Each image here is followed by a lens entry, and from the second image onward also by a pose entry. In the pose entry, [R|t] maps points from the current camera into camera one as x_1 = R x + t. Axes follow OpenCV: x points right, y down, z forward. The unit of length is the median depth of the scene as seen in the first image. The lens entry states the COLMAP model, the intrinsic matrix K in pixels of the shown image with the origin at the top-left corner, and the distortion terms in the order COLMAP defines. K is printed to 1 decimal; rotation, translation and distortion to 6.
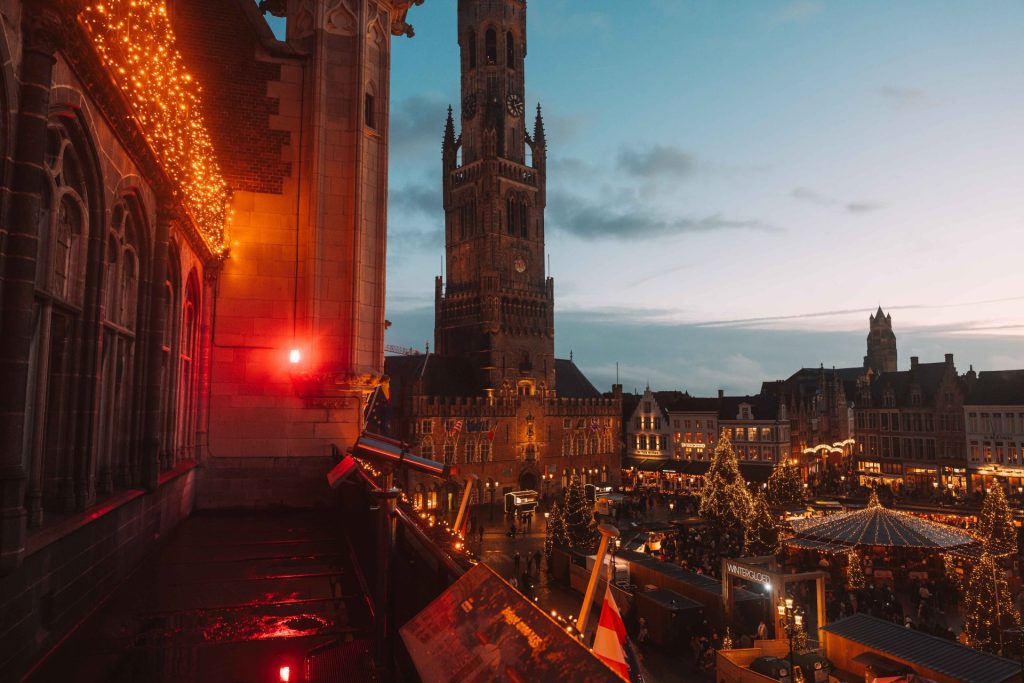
lens RADIAL K [[707.4, 0, 512.0], [0, 707.4, 341.5], [0, 0, 1]] dist [0.005150, -0.020542]
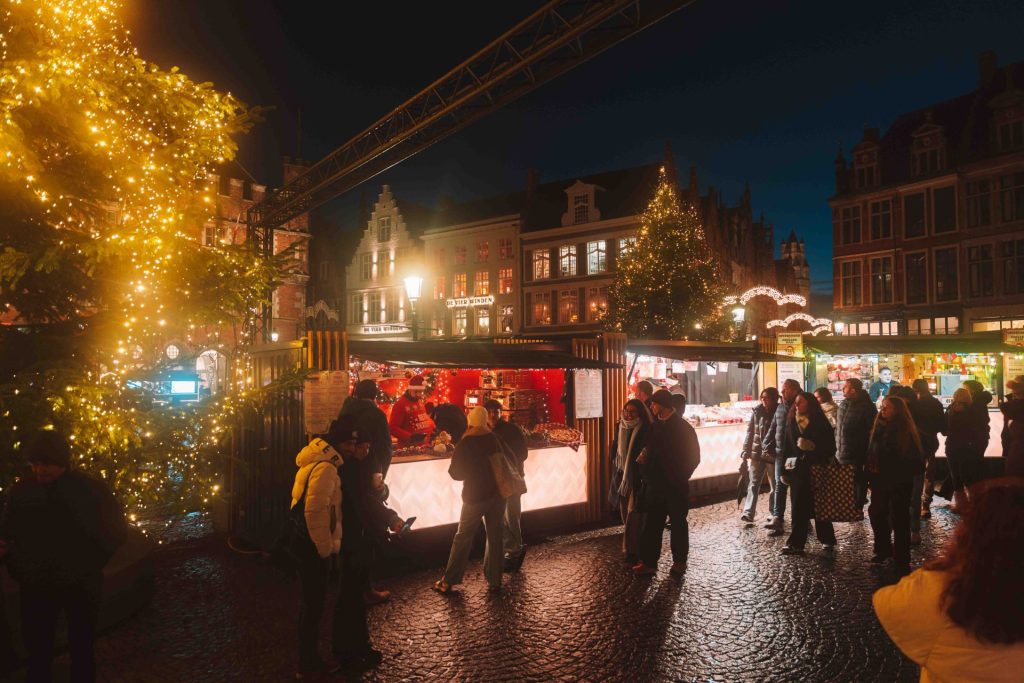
lens RADIAL K [[707.4, 0, 512.0], [0, 707.4, 341.5], [0, 0, 1]] dist [0.005150, -0.020542]
pose [[0.991934, 0.000097, 0.126753, 0.249972], [-0.005921, 0.998944, 0.045570, 0.166587], [-0.126615, -0.045953, 0.990887, 0.626955]]
